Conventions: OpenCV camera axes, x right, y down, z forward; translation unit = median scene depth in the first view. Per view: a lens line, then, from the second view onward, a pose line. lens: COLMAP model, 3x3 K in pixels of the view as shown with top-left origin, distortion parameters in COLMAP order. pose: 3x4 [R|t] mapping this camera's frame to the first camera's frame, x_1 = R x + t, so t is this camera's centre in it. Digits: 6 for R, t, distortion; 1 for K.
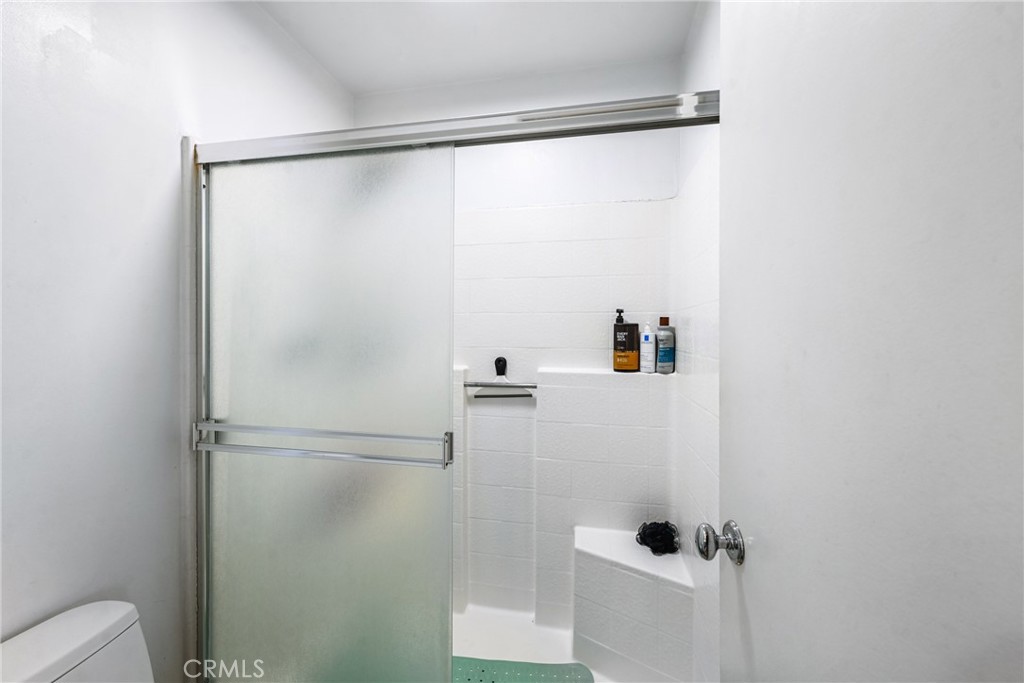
lens RADIAL K [[416.7, 0, 511.3], [0, 416.7, 339.2], [0, 0, 1]] dist [0.000329, 0.001889]
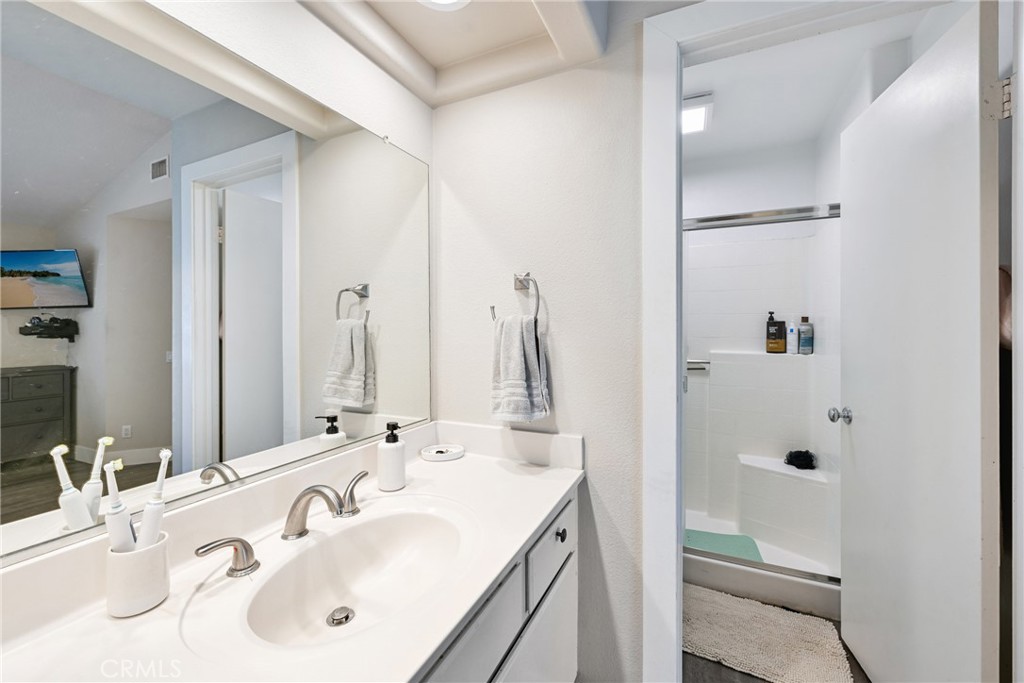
lens RADIAL K [[416.7, 0, 511.6], [0, 416.7, 333.6], [0, 0, 1]] dist [0.000329, 0.001889]
pose [[0.972124, 0.002553, -0.234454, -0.309285], [-0.004507, 0.999959, -0.007798, 0.024274], [0.234425, 0.008637, 0.972096, -0.711692]]
